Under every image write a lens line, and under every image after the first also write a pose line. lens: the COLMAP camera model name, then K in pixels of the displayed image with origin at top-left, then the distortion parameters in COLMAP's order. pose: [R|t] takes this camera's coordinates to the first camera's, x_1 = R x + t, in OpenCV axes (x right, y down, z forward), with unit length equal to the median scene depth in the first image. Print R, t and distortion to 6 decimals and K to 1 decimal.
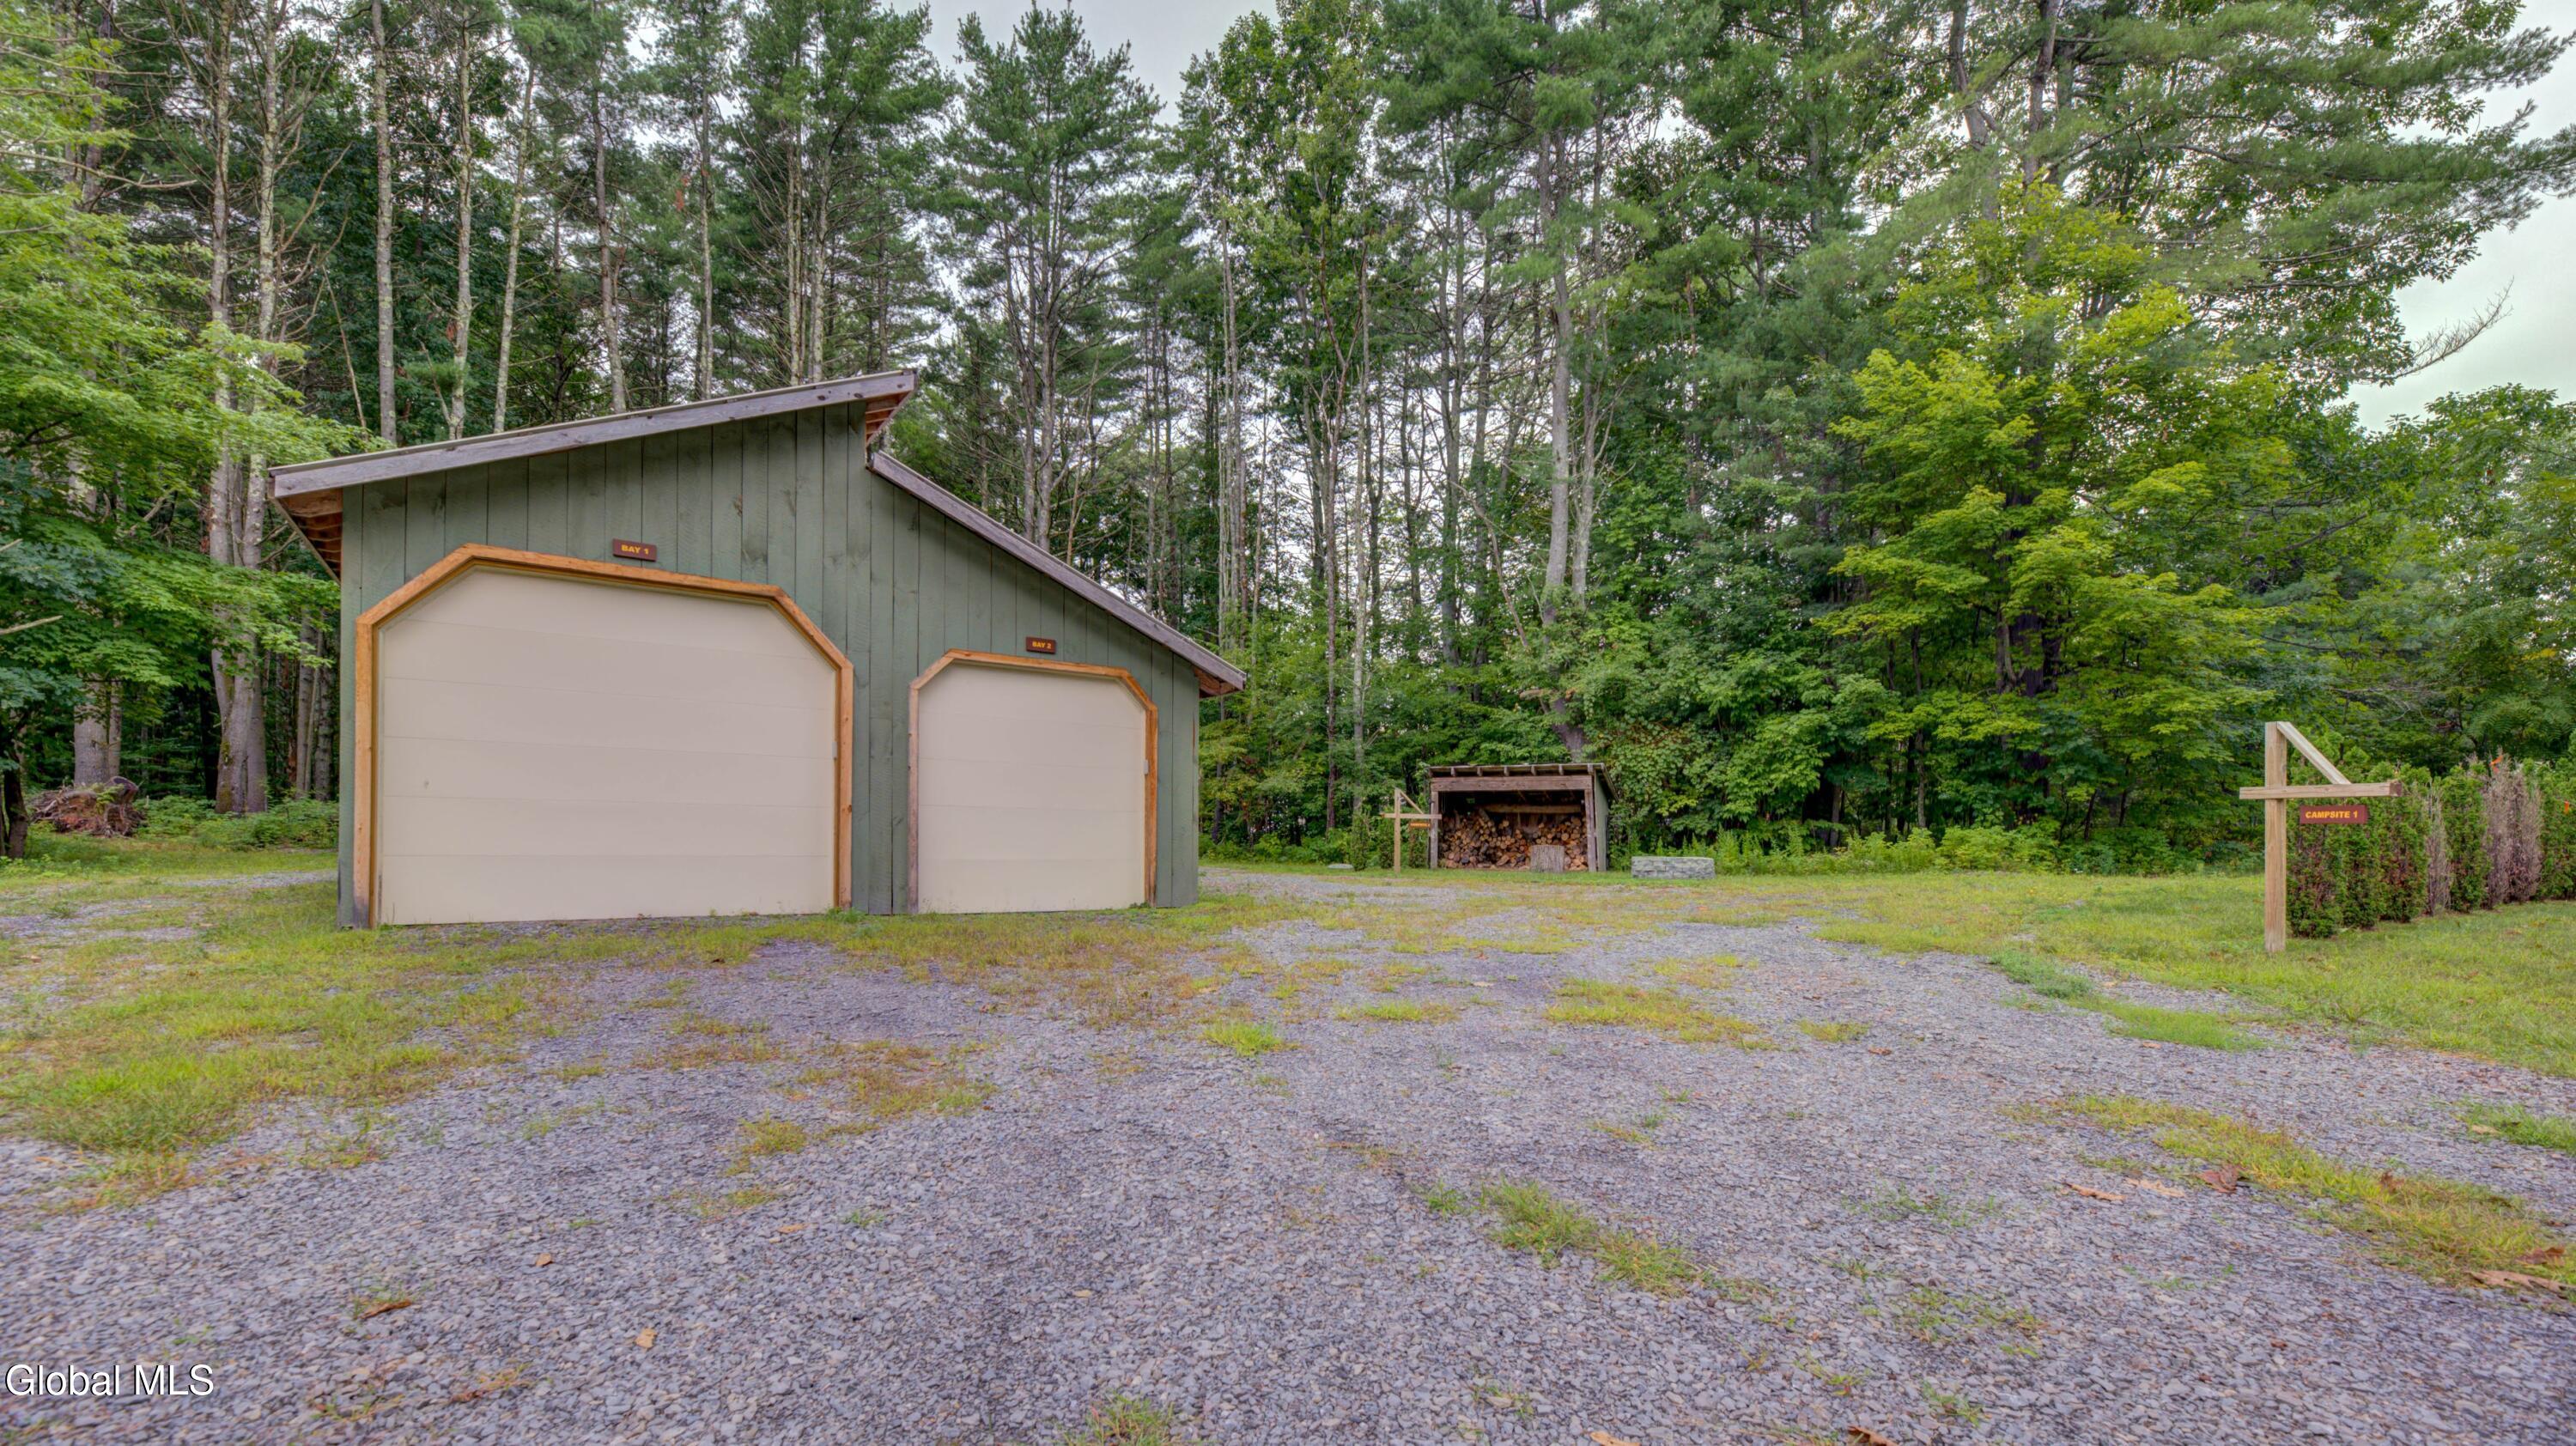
lens RADIAL K [[1054.7, 0, 1287.4], [0, 1054.7, 804.9], [0, 0, 1]] dist [0.000749, -0.000035]
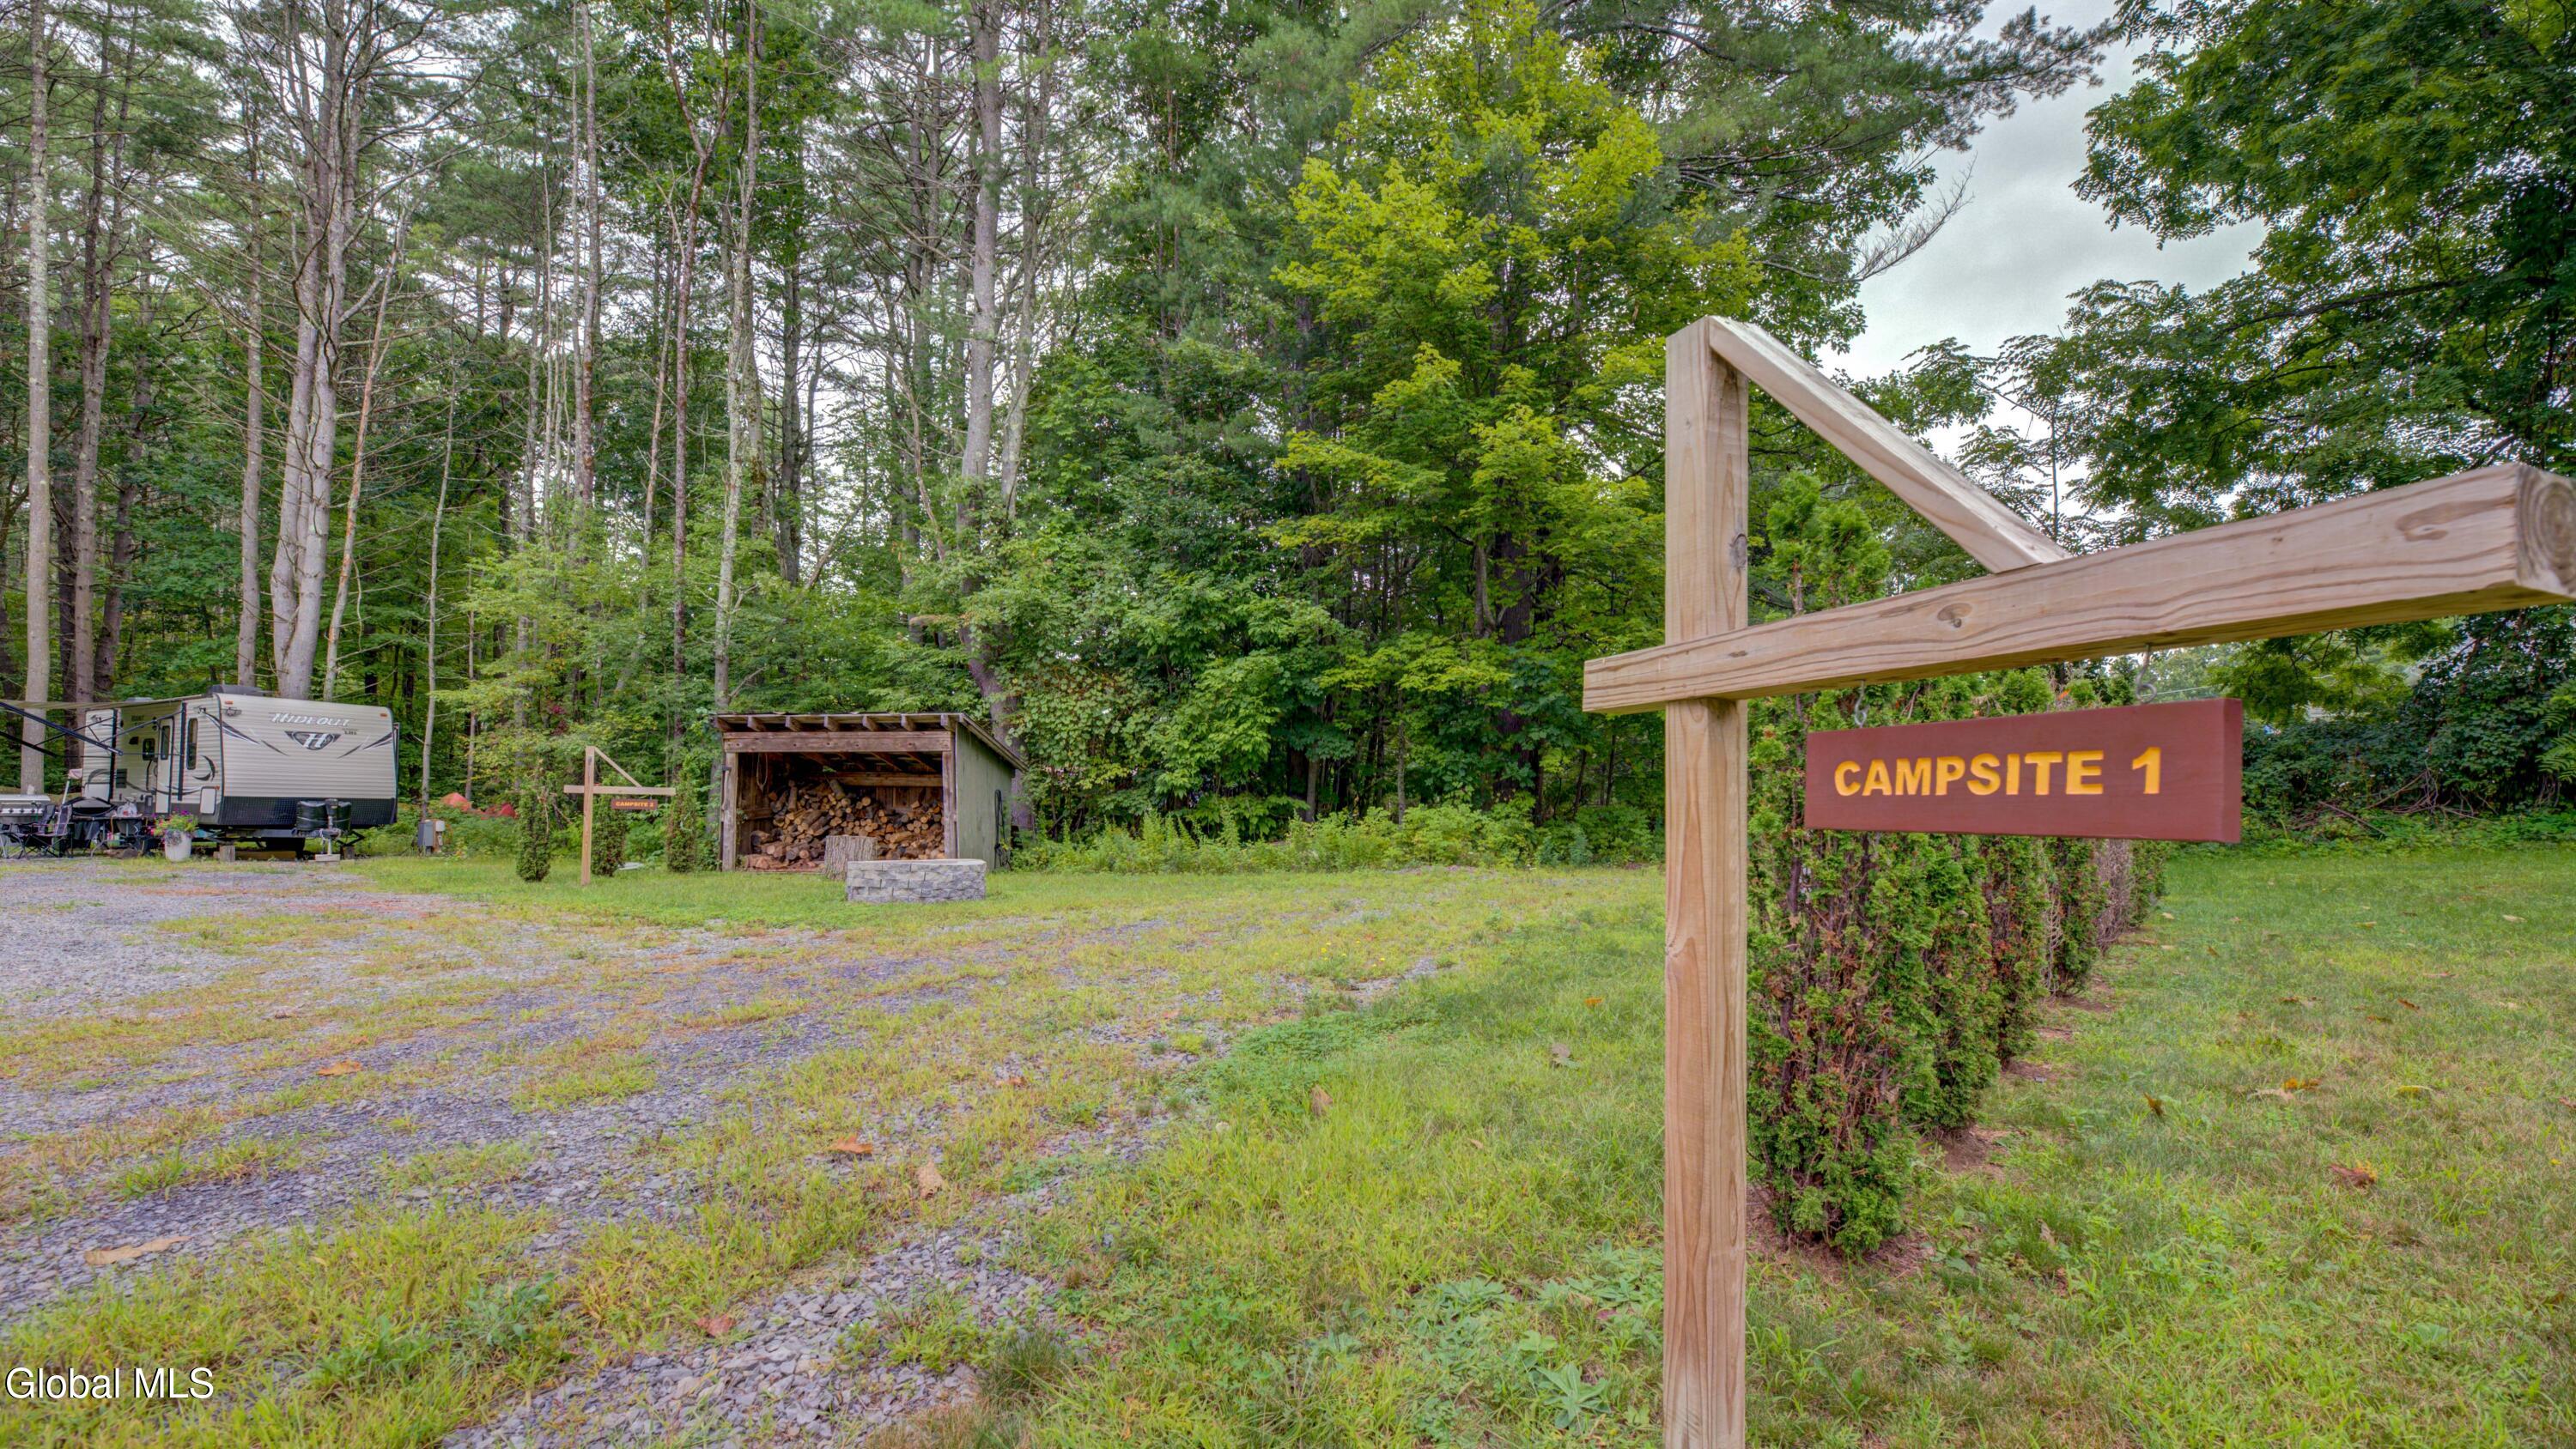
lens RADIAL K [[1047.7, 0, 1294.5], [0, 1047.7, 745.7], [0, 0, 1]] dist [-0.000580, -0.000190]
pose [[0.943259, 0.016448, 0.331649, 0.276766], [-0.005547, 0.999414, -0.033788, 0.003428], [-0.332010, 0.030031, 0.942798, 0.291427]]
